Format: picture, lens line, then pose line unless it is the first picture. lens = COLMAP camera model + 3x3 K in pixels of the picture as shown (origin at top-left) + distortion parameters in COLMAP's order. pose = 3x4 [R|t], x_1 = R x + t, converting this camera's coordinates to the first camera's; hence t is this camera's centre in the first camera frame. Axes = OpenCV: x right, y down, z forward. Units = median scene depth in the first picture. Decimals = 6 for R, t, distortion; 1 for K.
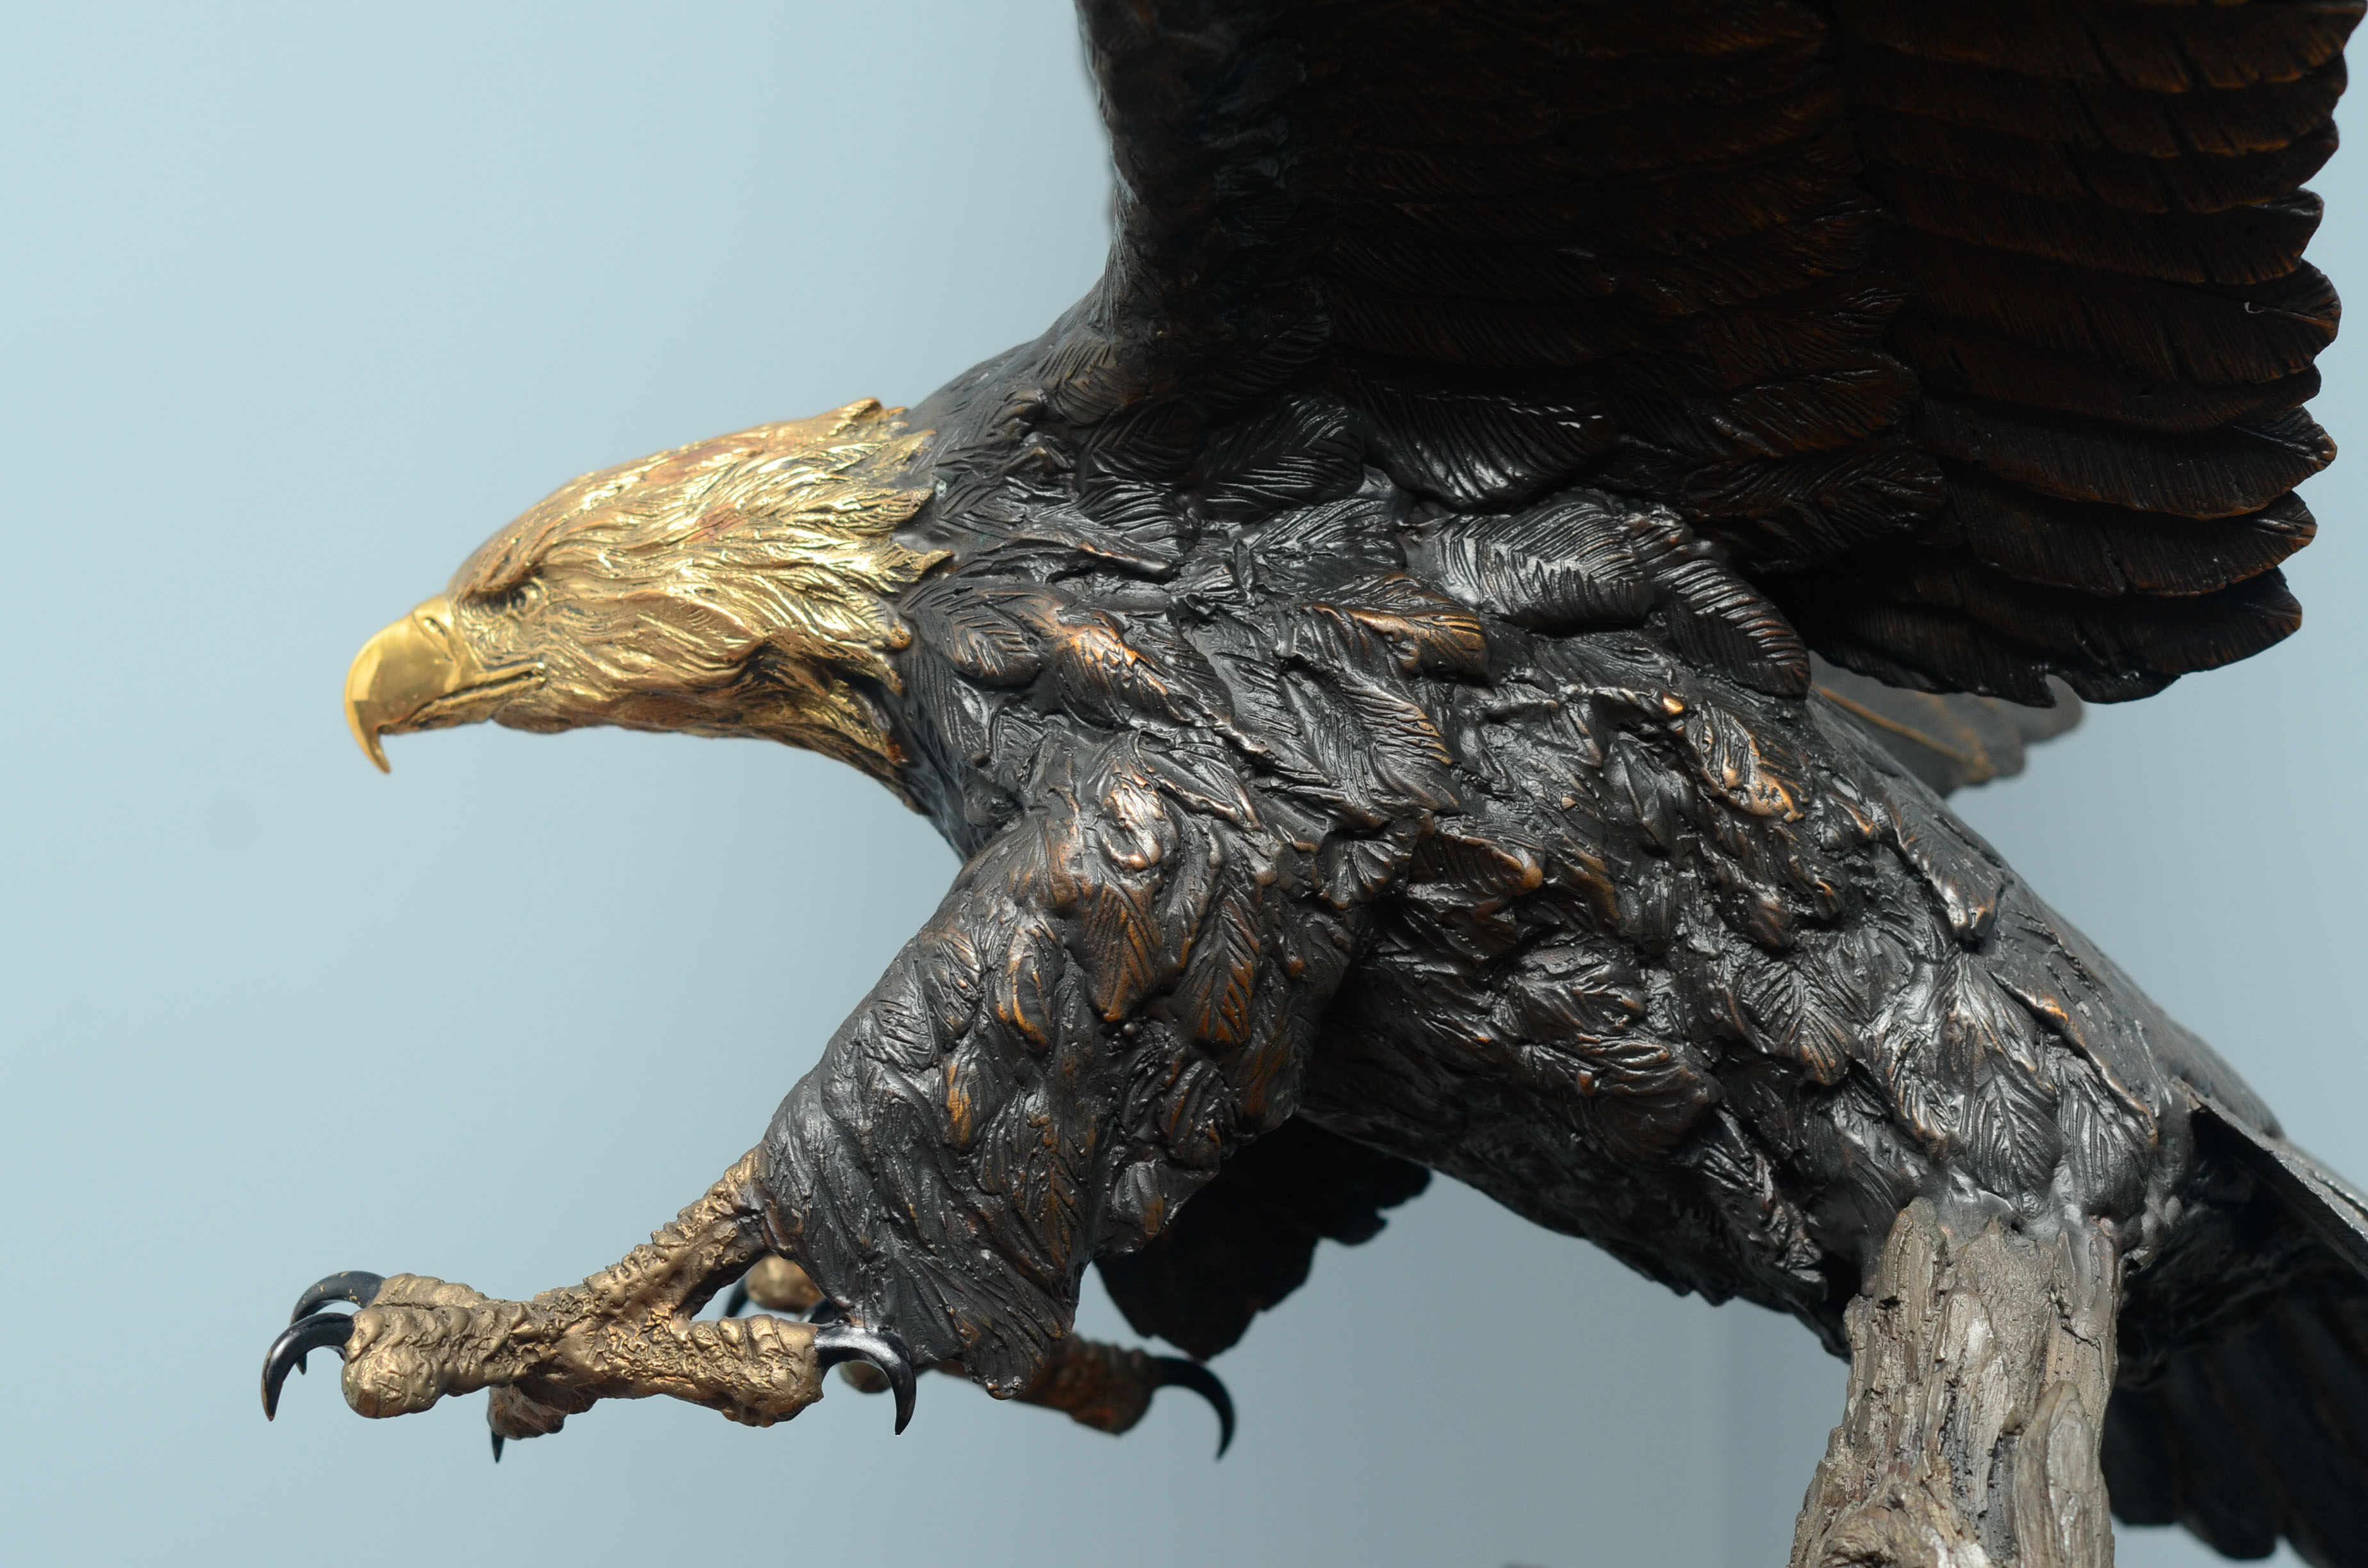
lens RADIAL K [[6156.4, 0, 1200.4], [0, 6156.4, 795.2], [0, 0, 1]] dist [0.013546, 0.000000]
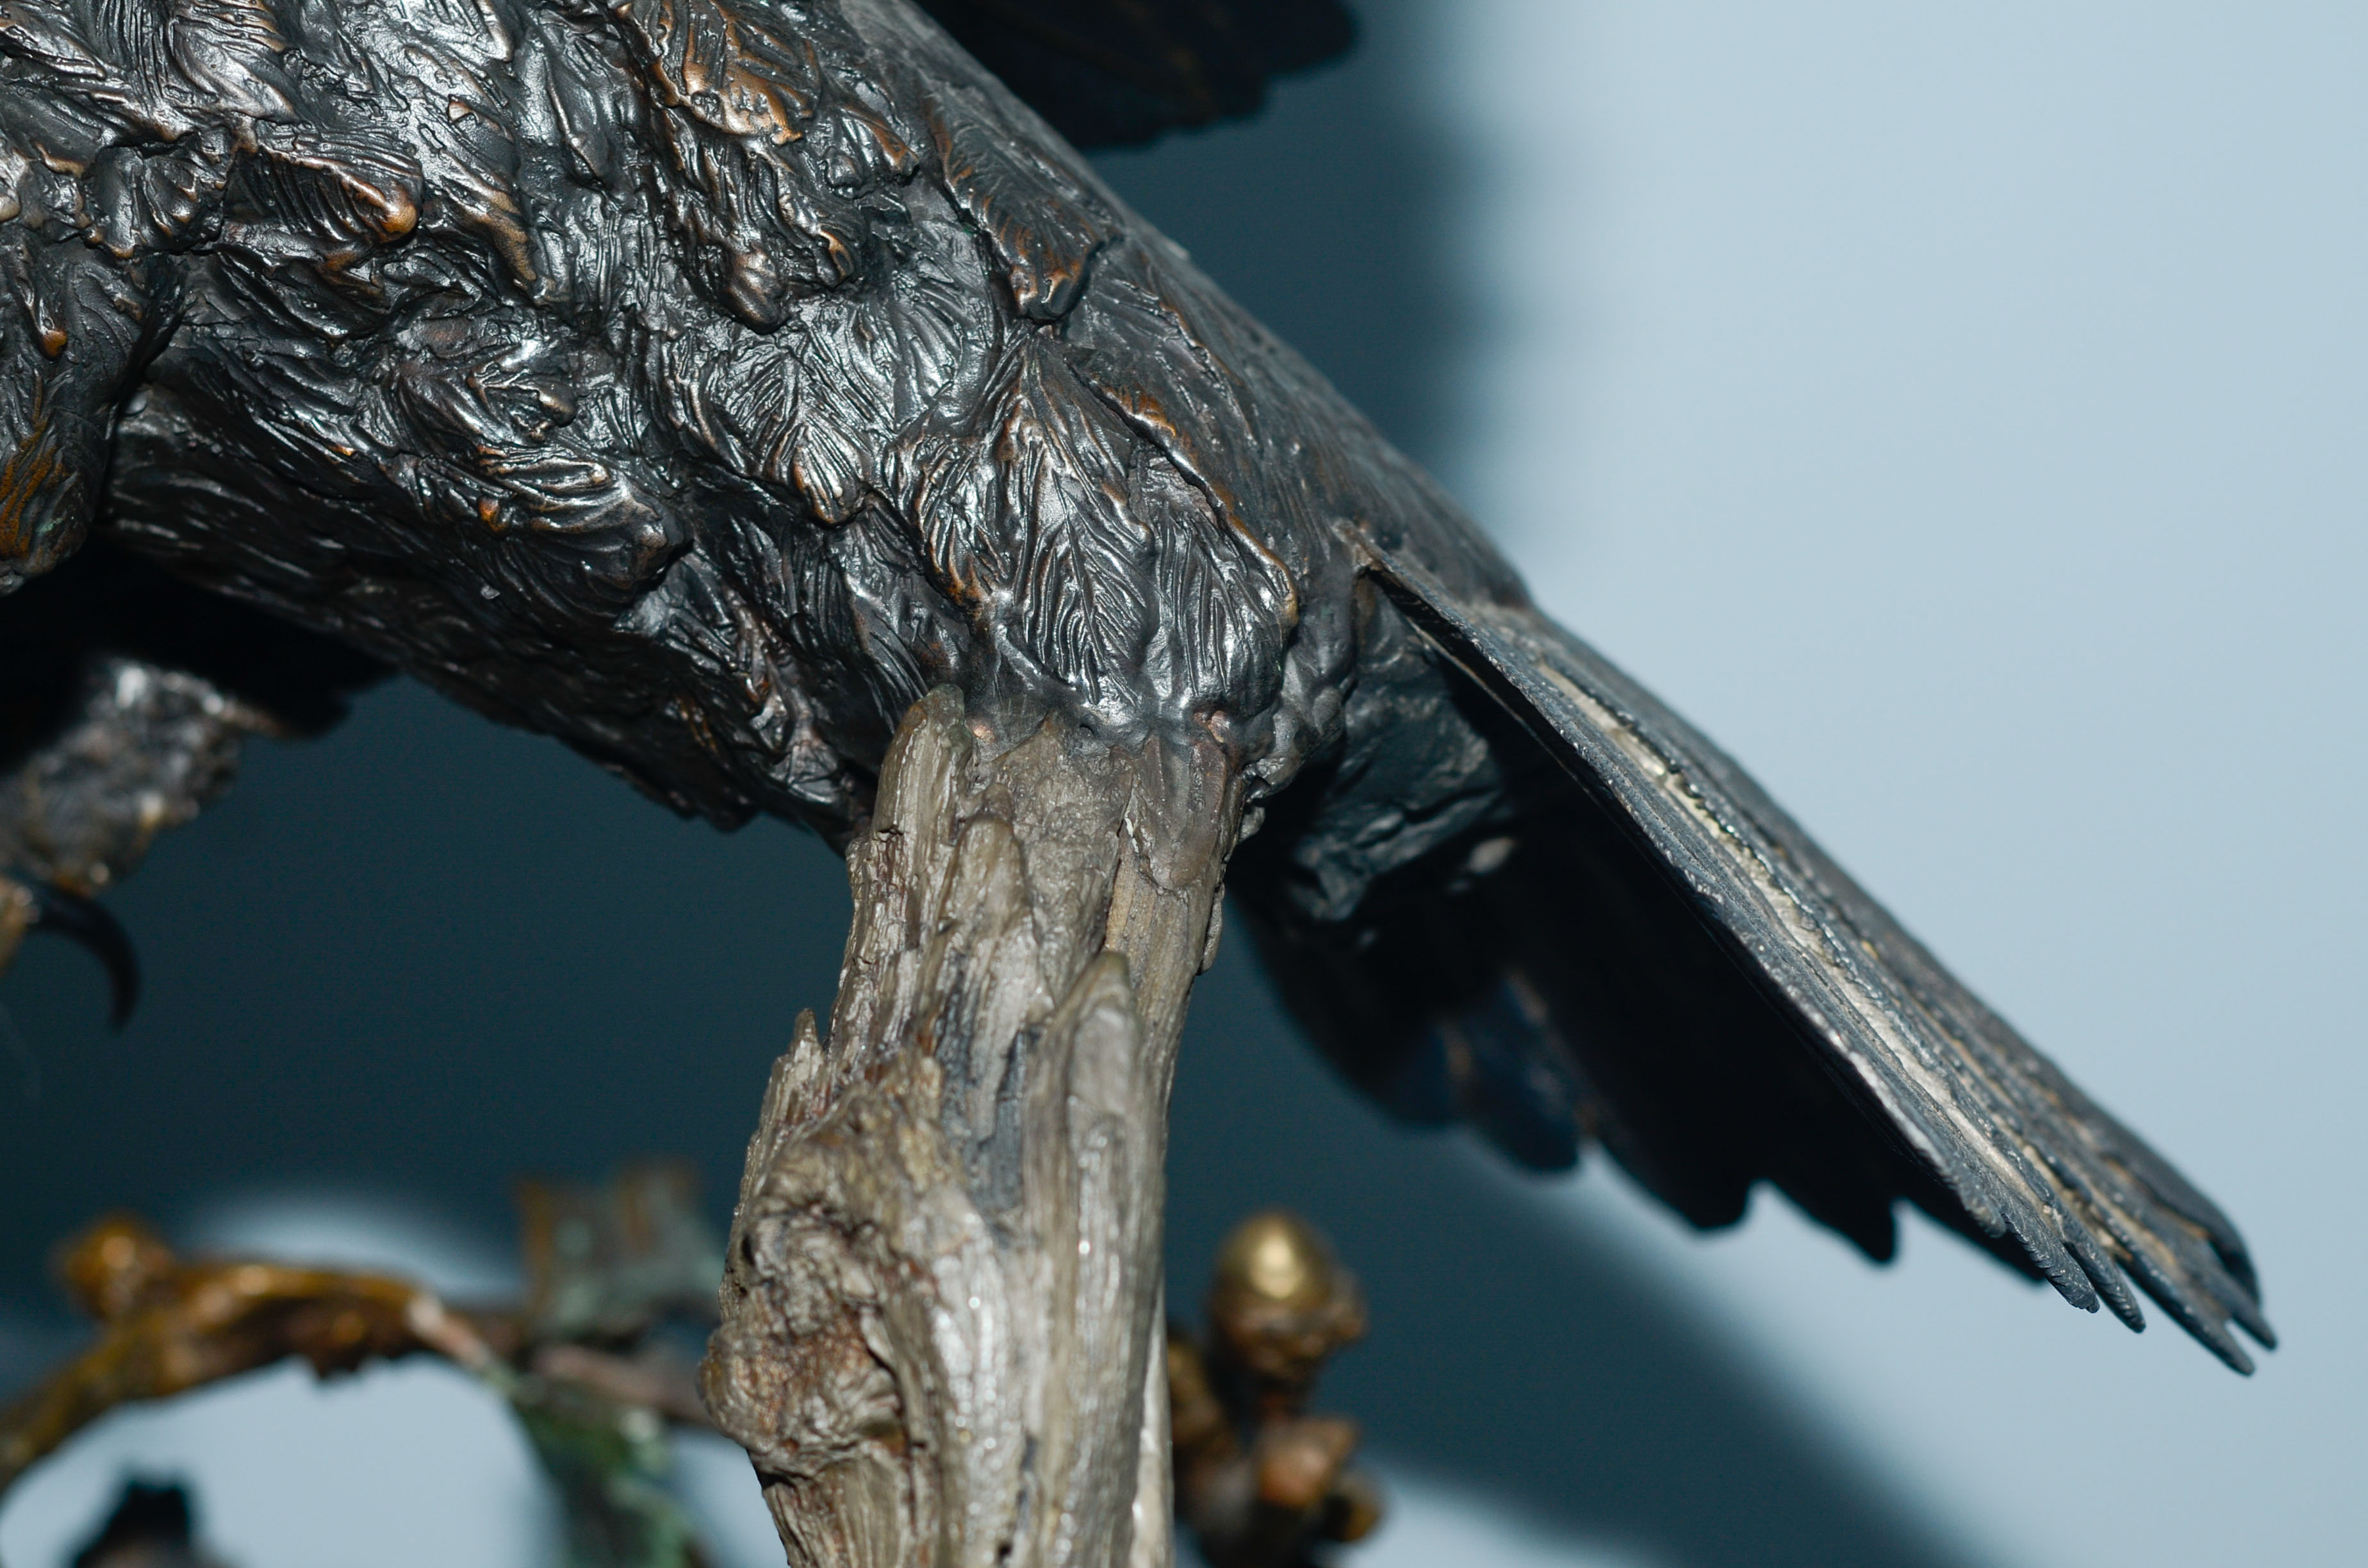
lens RADIAL K [[6156.4, 0, 1190.0], [0, 6156.4, 779.8], [0, 0, 1]] dist [0.013546, 0.000000]
pose [[0.999850, 0.014755, 0.009052, 0.136501], [-0.015433, 0.996670, 0.080064, 0.019488], [-0.007840, -0.080192, 0.996749, 0.298178]]
